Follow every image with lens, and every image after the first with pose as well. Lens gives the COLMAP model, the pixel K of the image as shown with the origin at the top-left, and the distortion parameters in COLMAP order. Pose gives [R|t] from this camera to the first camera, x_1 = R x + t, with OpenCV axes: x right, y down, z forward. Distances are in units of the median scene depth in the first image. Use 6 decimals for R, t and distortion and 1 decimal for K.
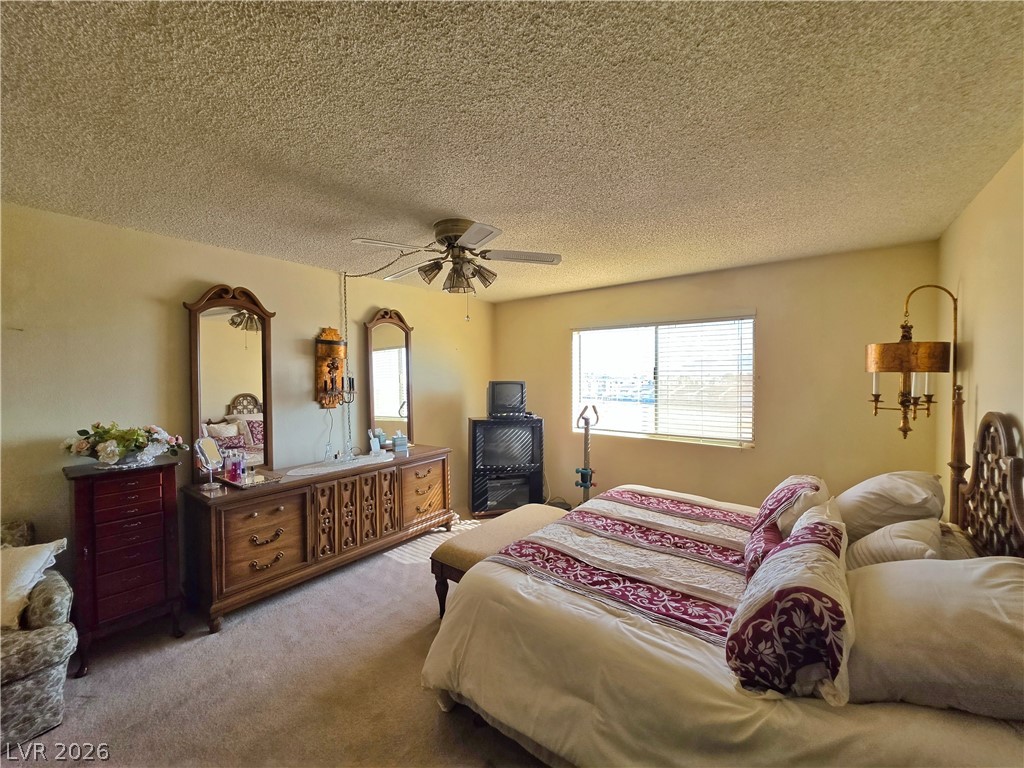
lens RADIAL K [[415.9, 0, 512.6], [0, 415.9, 385.8], [0, 0, 1]] dist [0.000129, 0.000115]
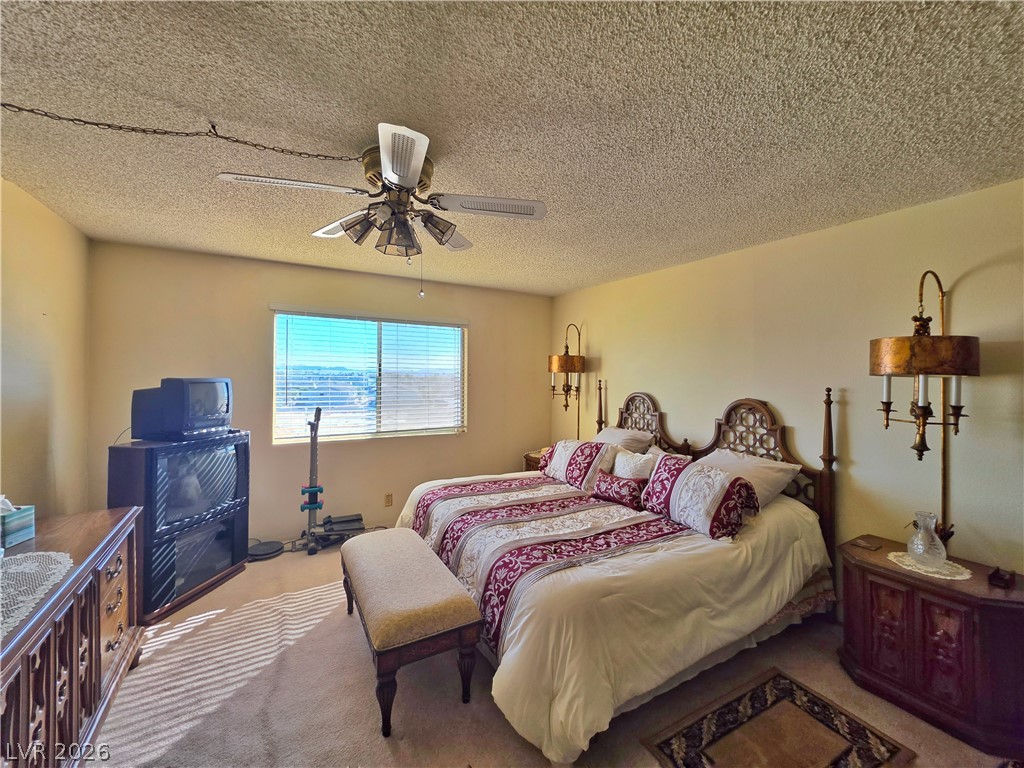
lens RADIAL K [[414.3, 0, 514.2], [0, 414.3, 378.8], [0, 0, 1]] dist [-0.001692, 0.000076]
pose [[0.366581, -0.002499, 0.930383, -0.800205], [0.011350, 0.999934, -0.001787, -0.007226], [-0.930317, 0.011215, 0.366585, 0.631886]]
